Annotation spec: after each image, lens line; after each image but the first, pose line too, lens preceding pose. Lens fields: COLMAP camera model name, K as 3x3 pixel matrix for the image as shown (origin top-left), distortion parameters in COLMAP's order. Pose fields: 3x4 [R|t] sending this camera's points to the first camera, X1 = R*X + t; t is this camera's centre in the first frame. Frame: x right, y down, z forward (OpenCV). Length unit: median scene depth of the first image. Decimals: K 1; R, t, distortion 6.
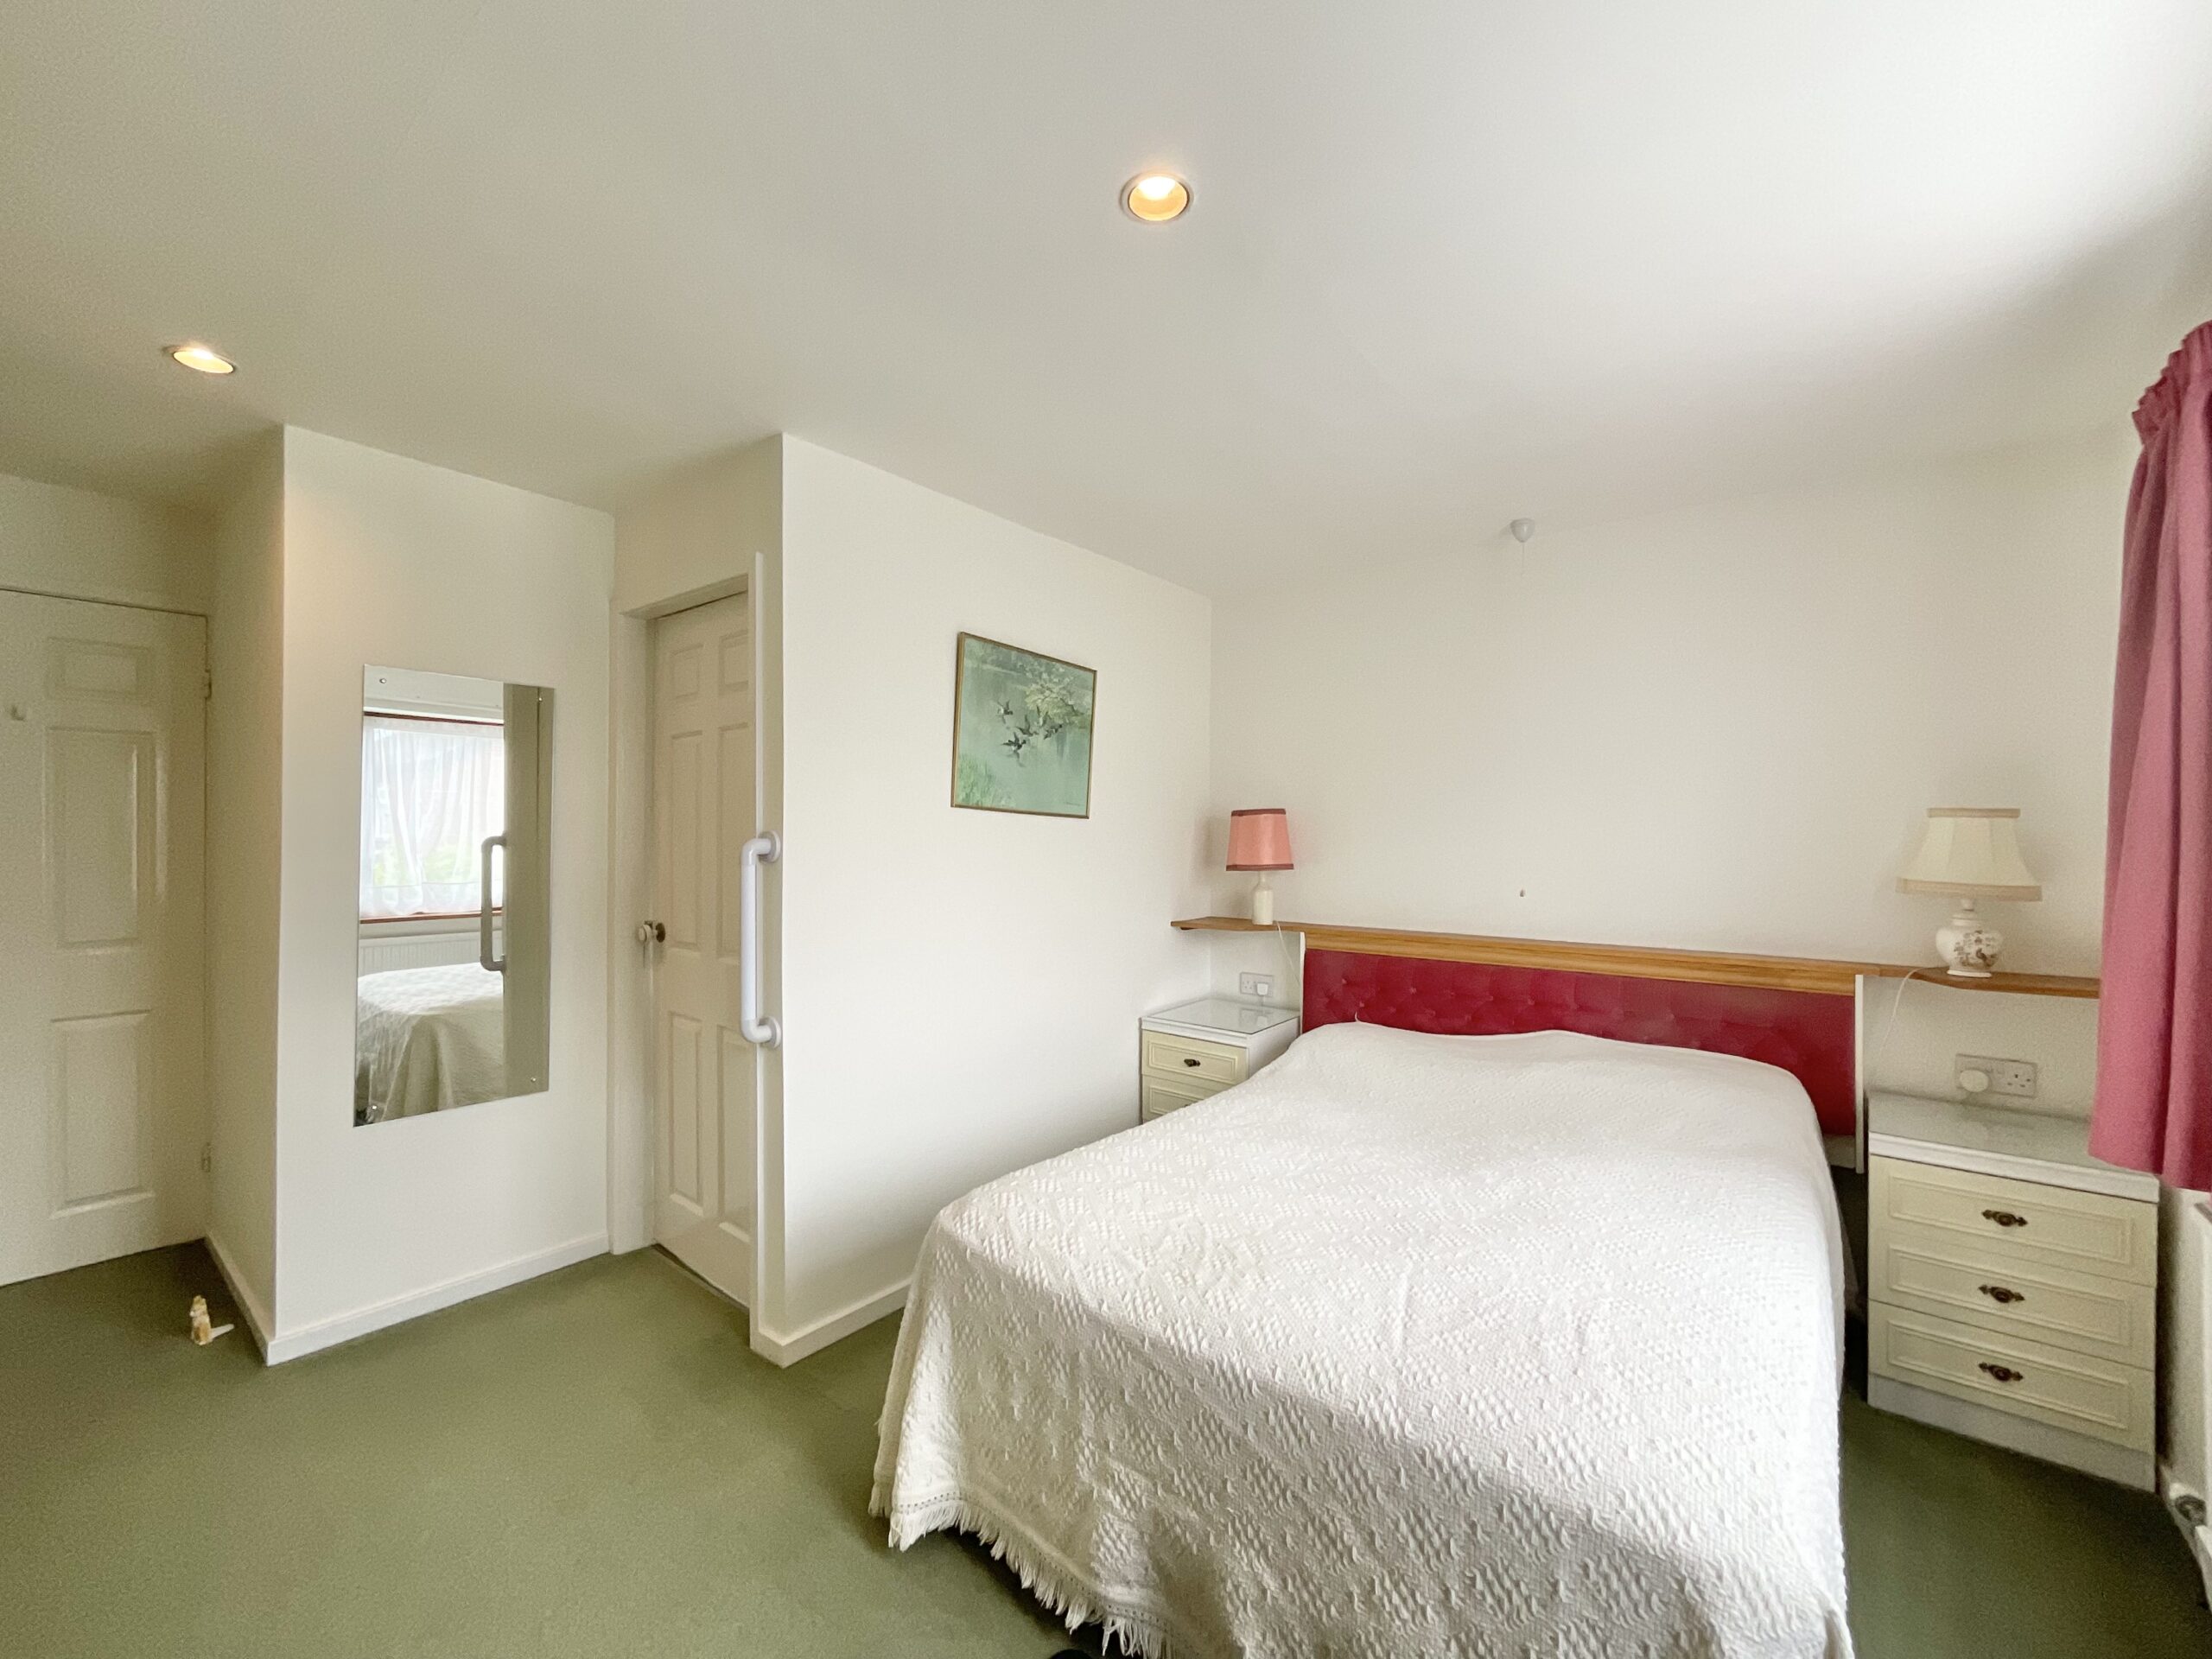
lens RADIAL K [[891.3, 0, 1106.0], [0, 891.3, 829.5], [0, 0, 1]] dist [0.010698, 0.000030]
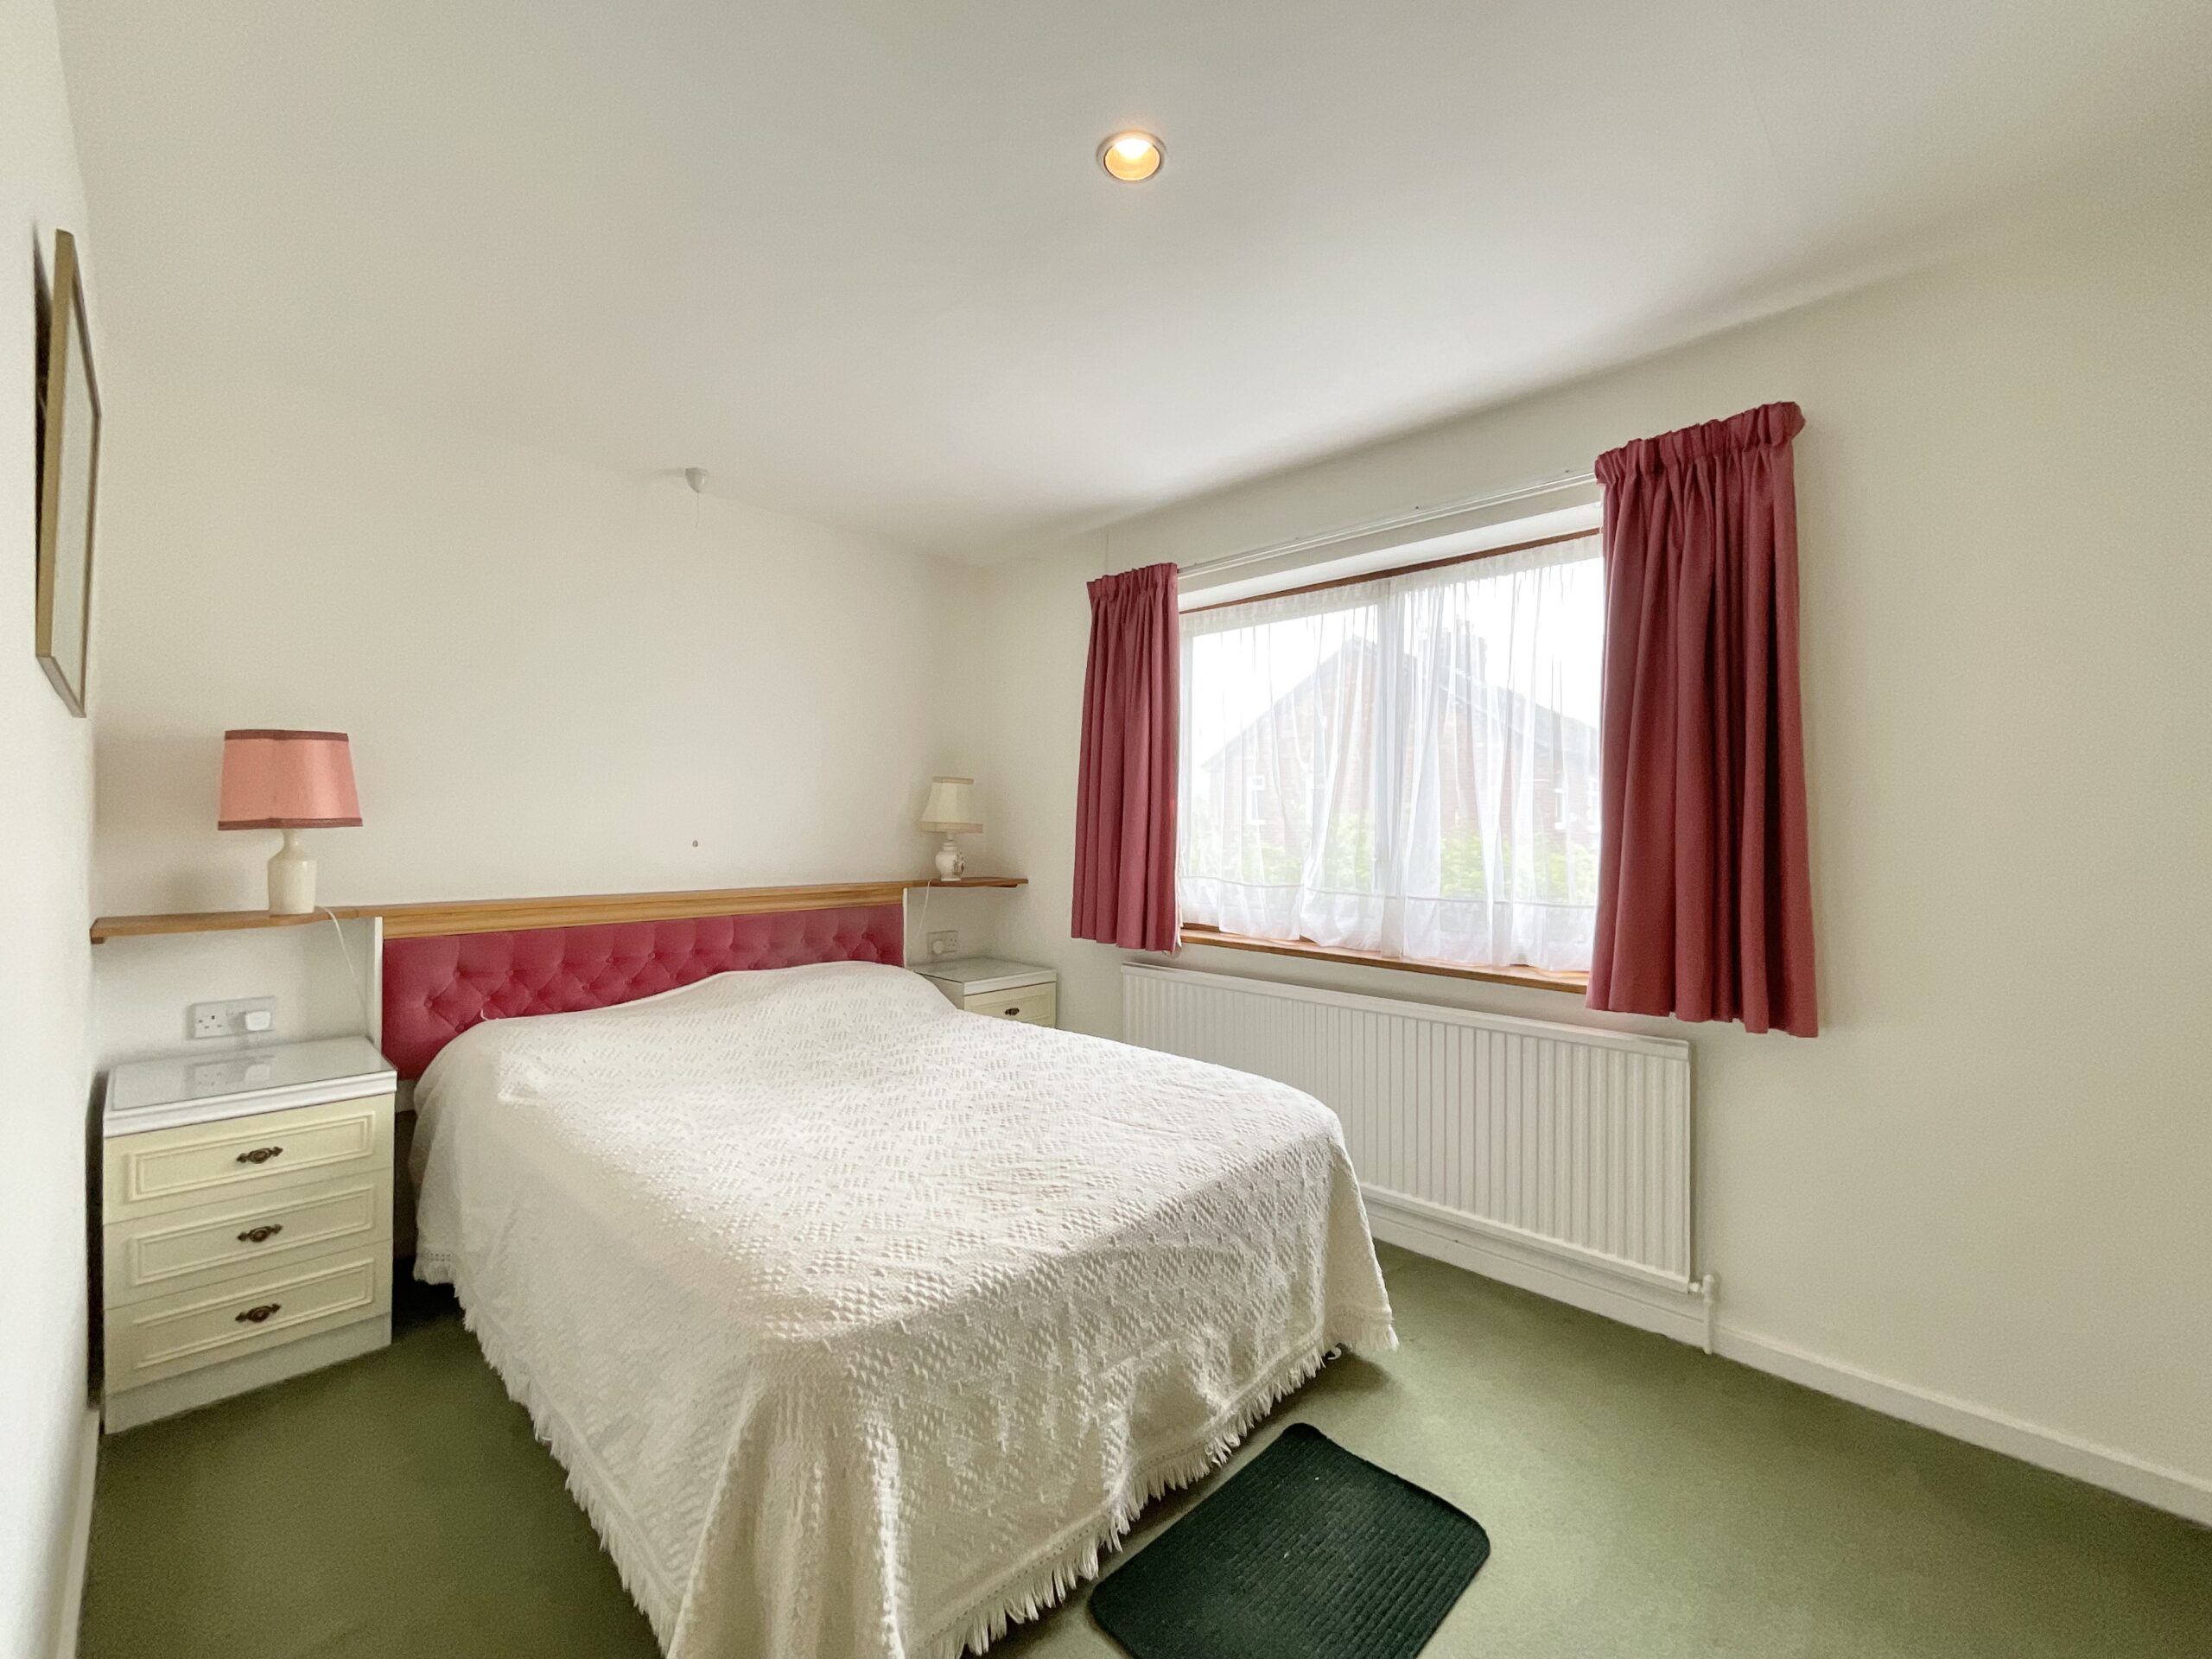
lens RADIAL K [[893.2, 0, 1106.0], [0, 893.2, 829.5], [0, 0, 1]] dist [-0.002036, -0.000059]
pose [[0.095858, -0.007642, 0.995366, -0.893280], [-0.013933, 0.999862, 0.009019, 0.073623], [-0.995297, -0.014733, 0.095739, 0.822375]]
